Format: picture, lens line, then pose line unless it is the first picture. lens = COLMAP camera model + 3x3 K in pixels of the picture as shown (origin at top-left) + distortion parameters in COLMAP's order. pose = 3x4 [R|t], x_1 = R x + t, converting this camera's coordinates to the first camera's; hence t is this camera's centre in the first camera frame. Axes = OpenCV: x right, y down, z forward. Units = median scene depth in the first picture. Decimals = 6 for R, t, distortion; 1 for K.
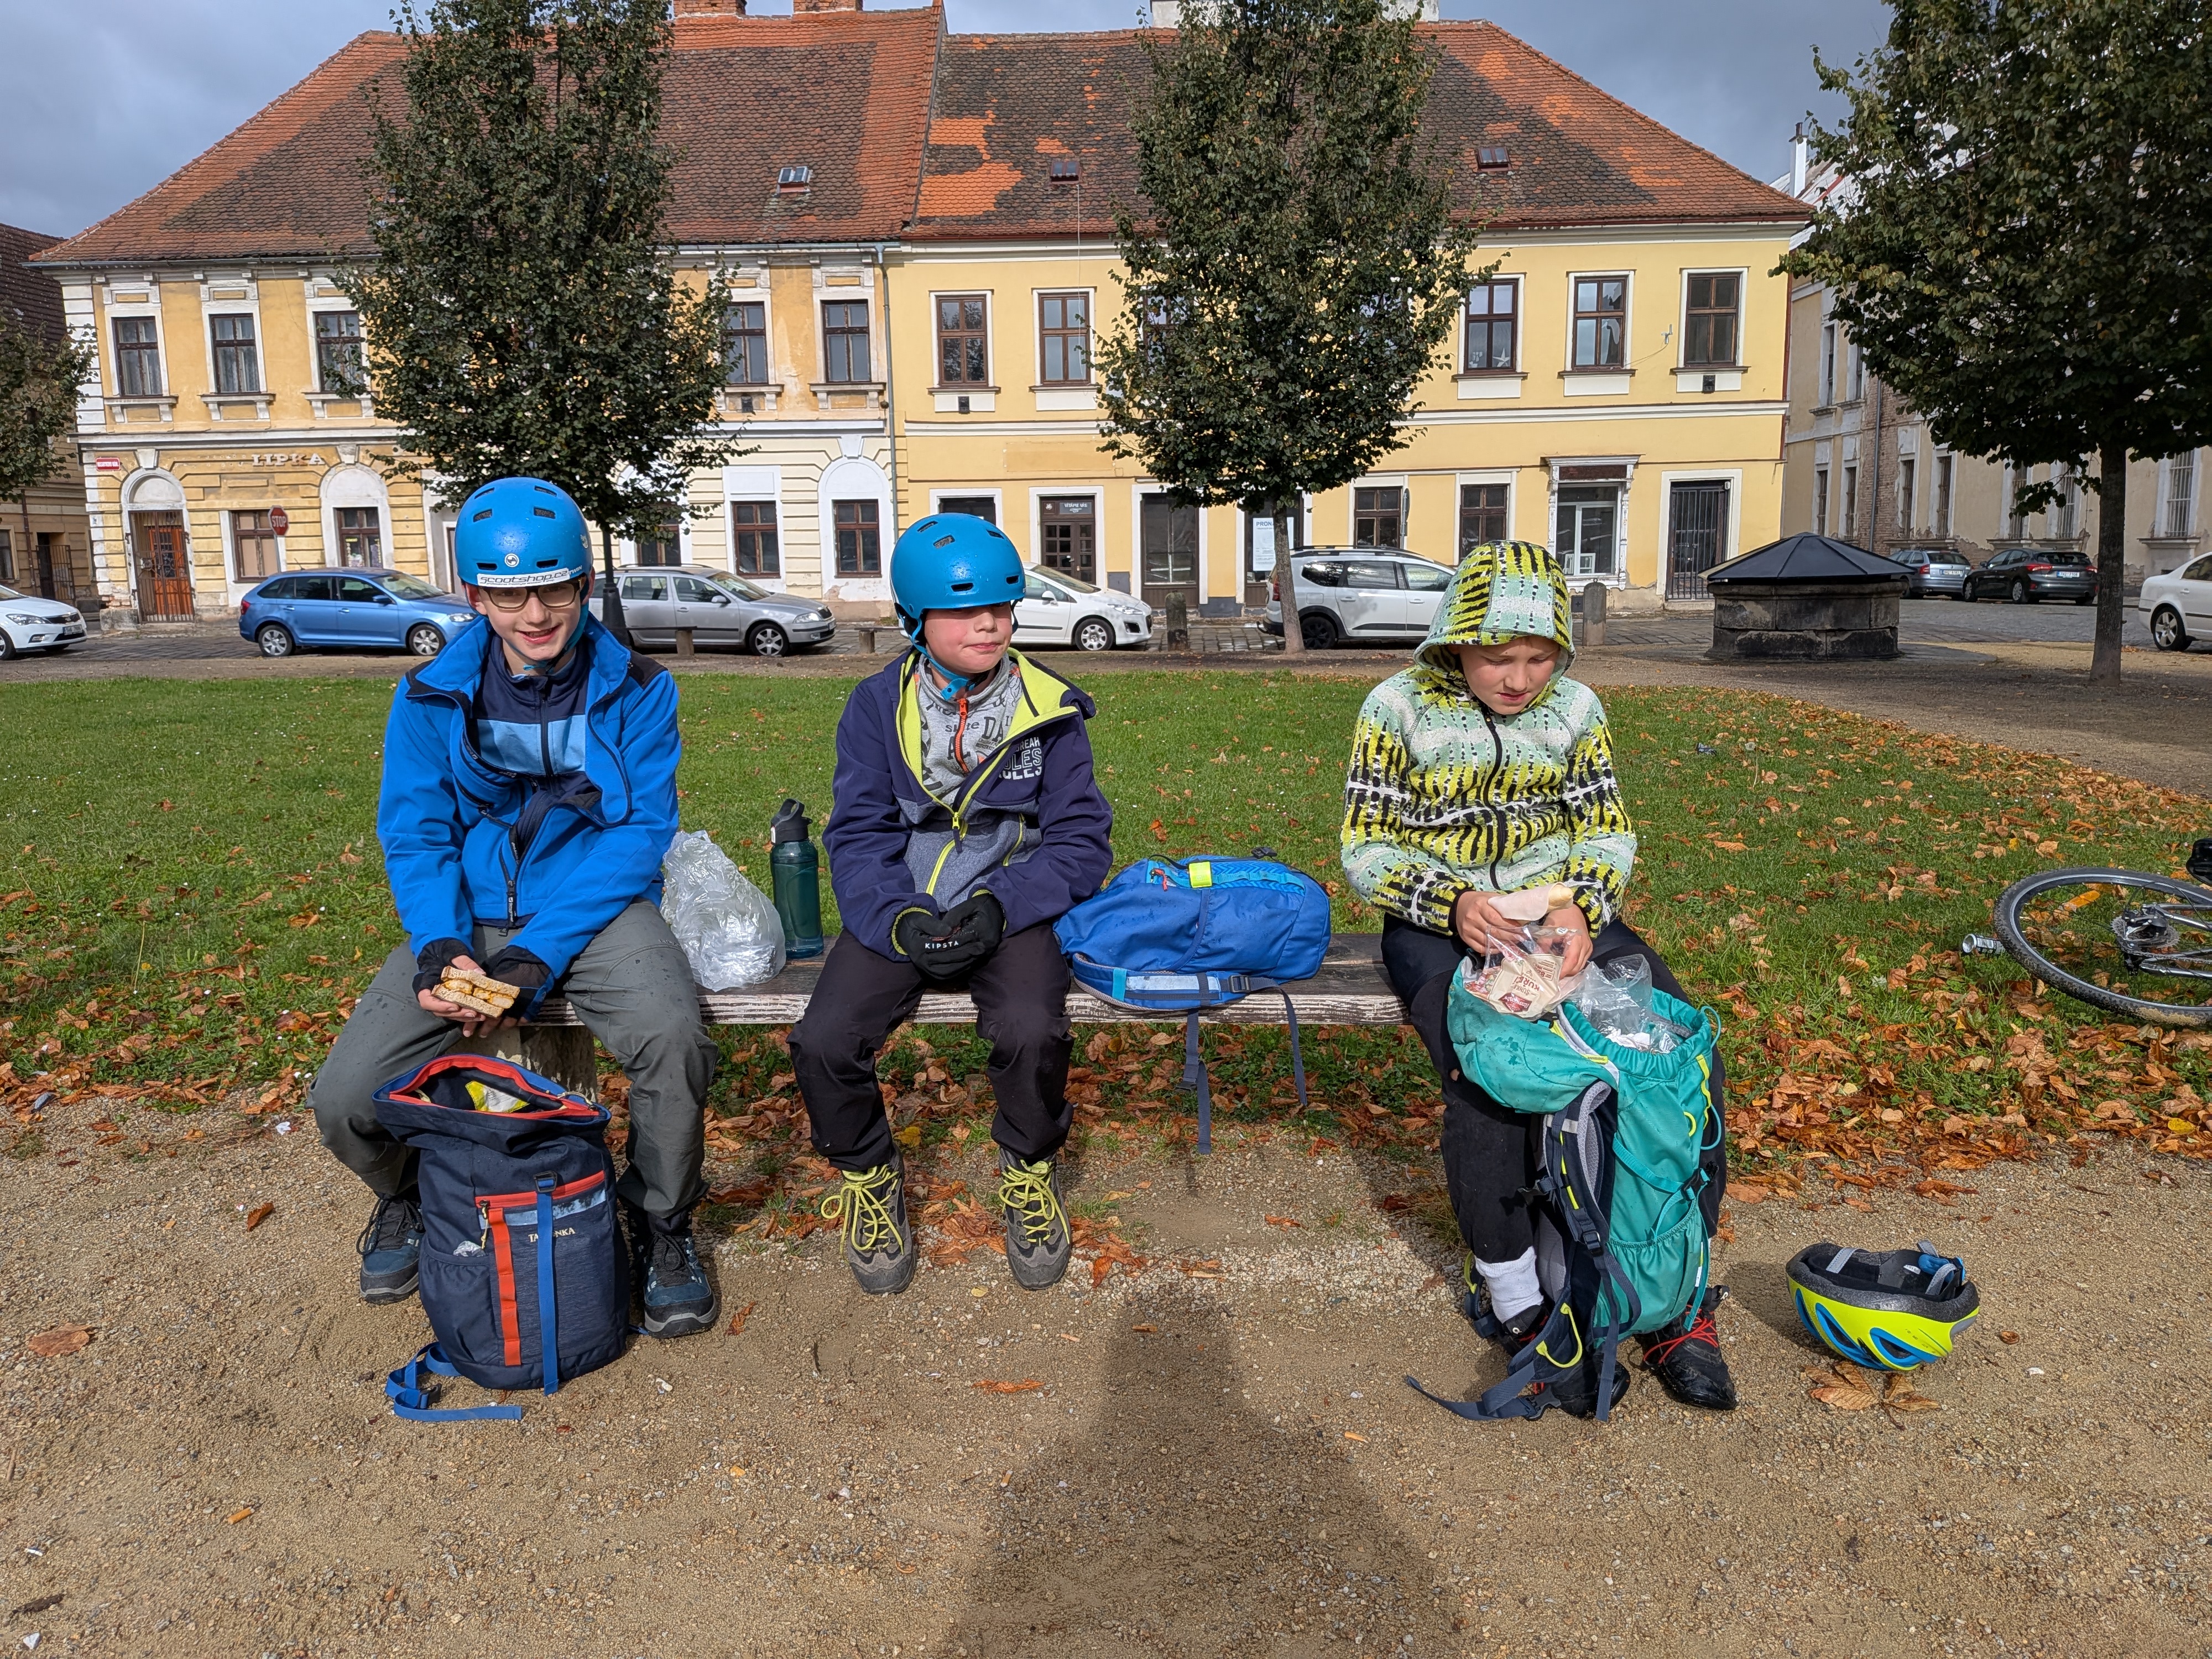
lens RADIAL K [[1560.6, 0, 1106.0], [0, 1560.6, 829.5], [0, 0, 1]] dist [0.035983, -0.083050]
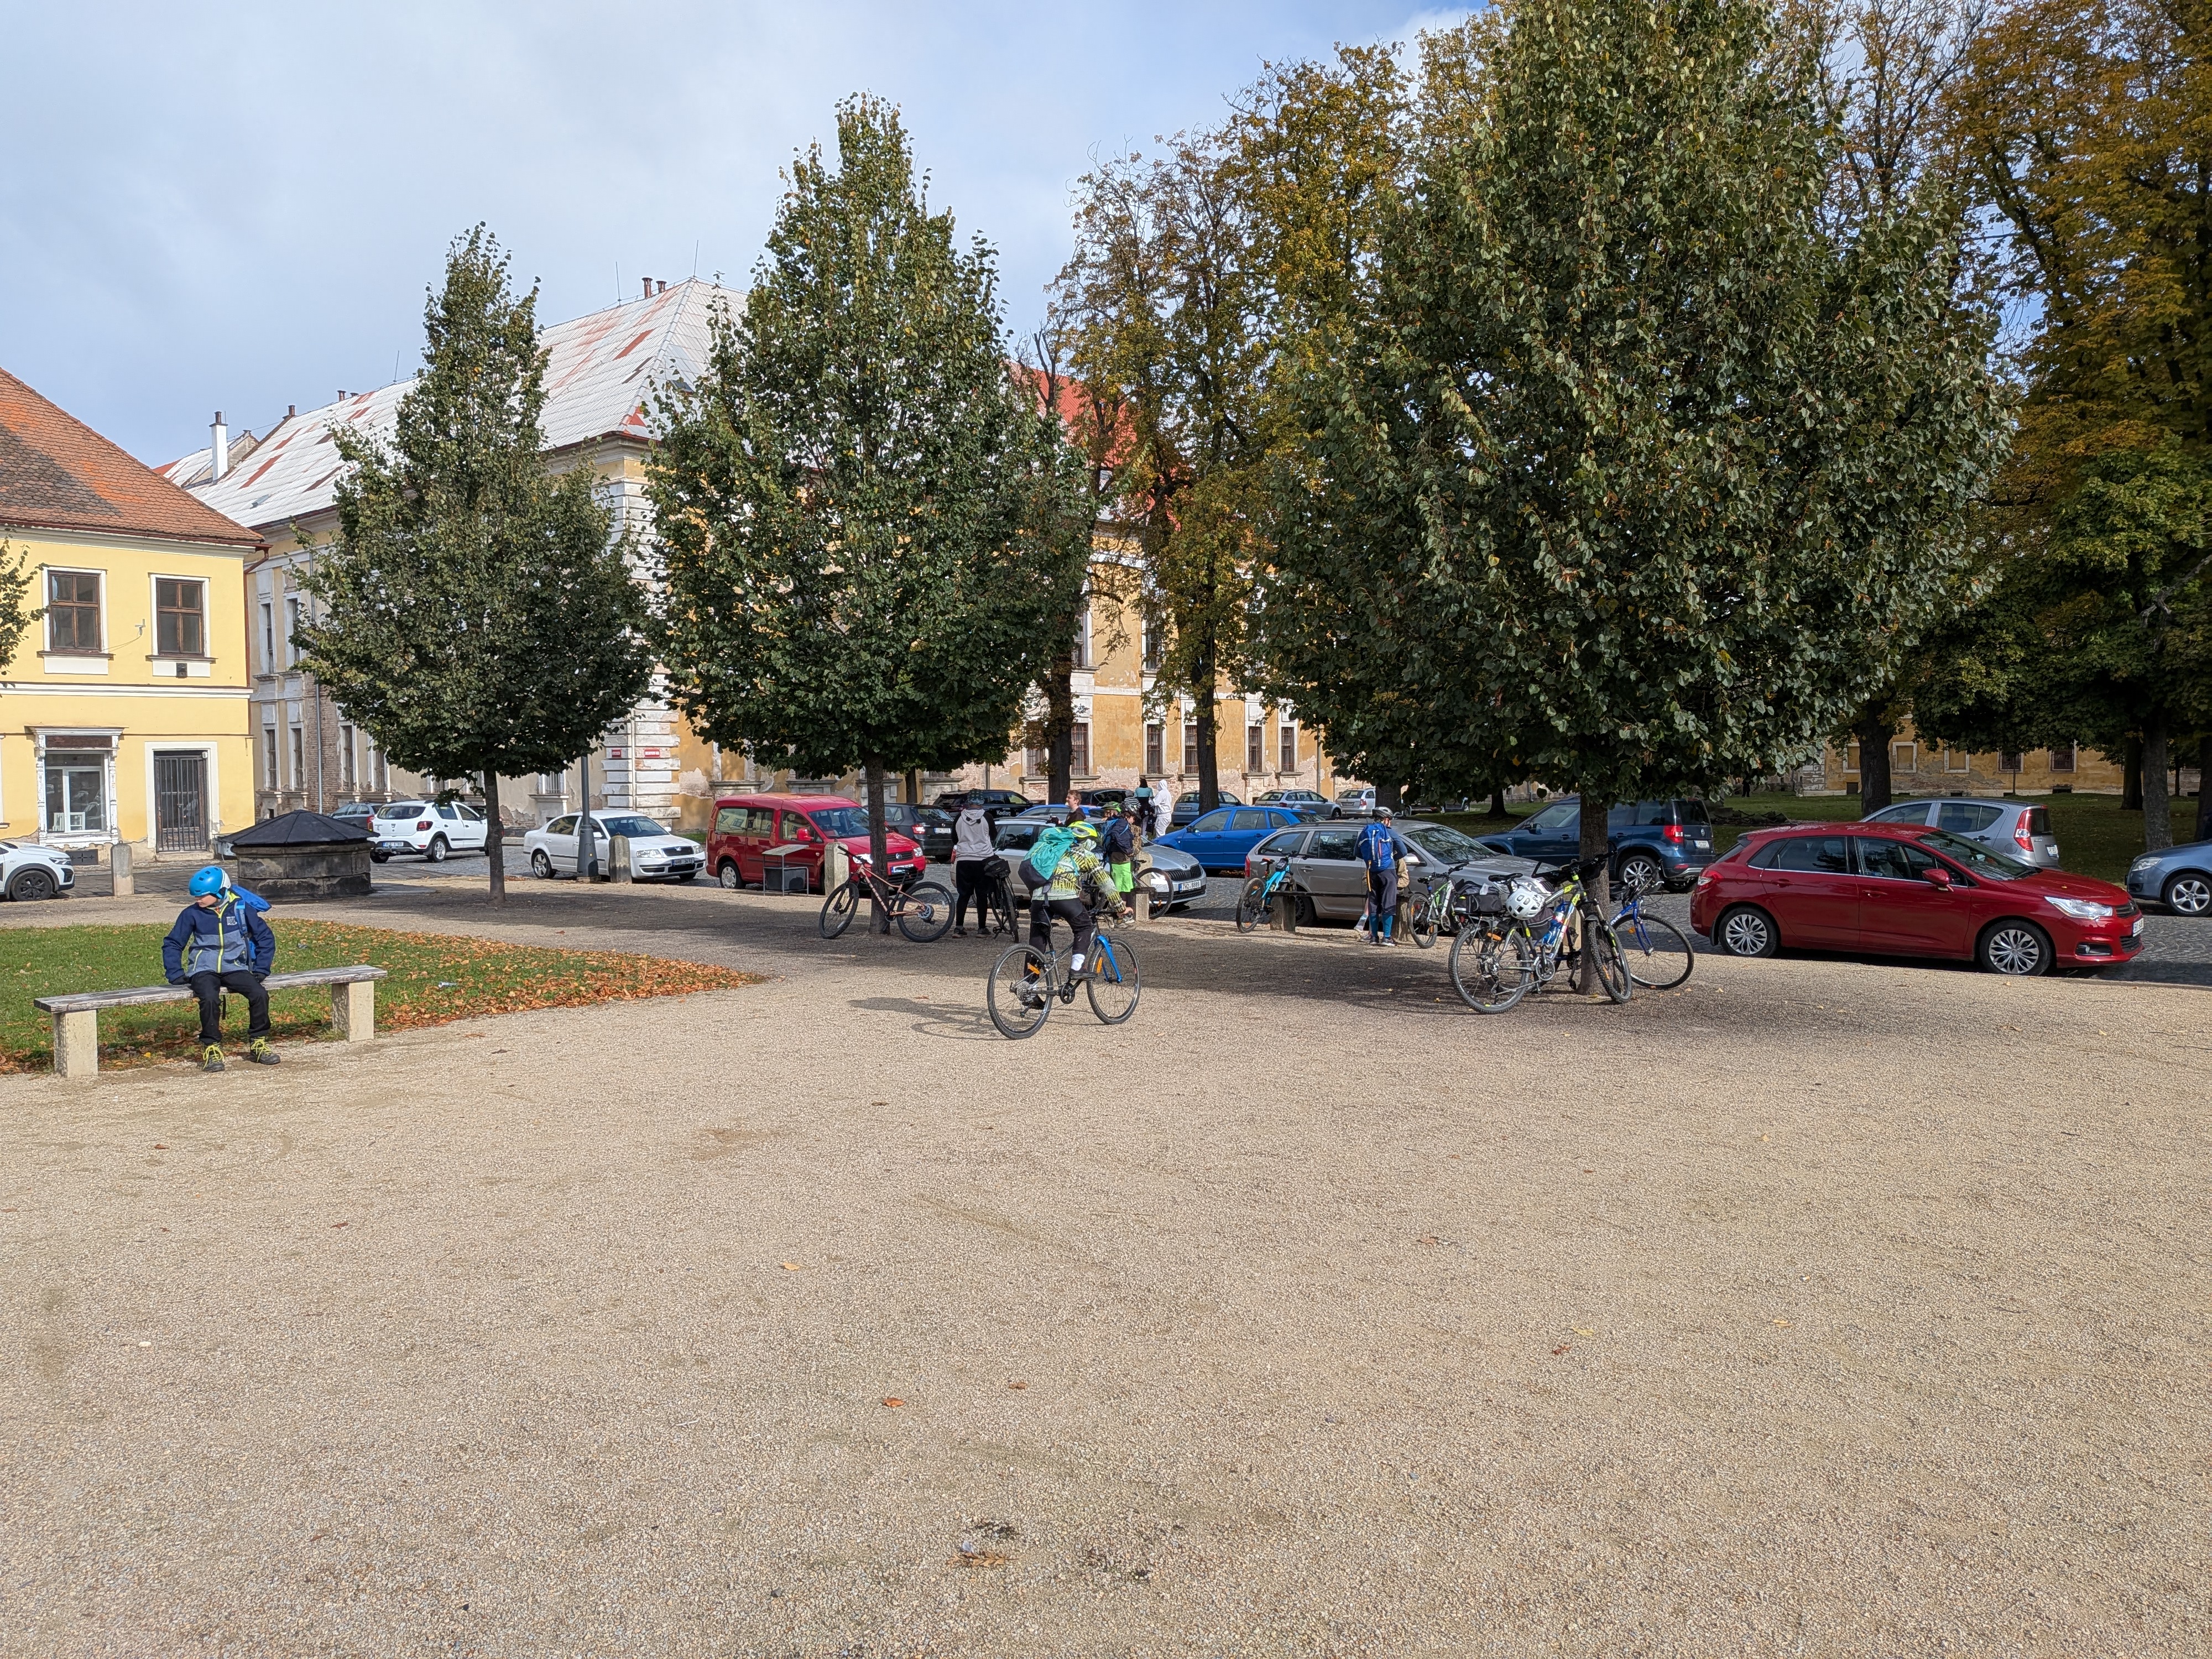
lens RADIAL K [[1560.6, 0, 1106.0], [0, 1560.6, 829.5], [0, 0, 1]] dist [0.035983, -0.083050]
pose [[0.604864, -0.017784, 0.796130, -0.132701], [0.135937, 0.987382, -0.081222, 0.023796], [-0.784640, 0.157352, 0.599650, -0.231112]]
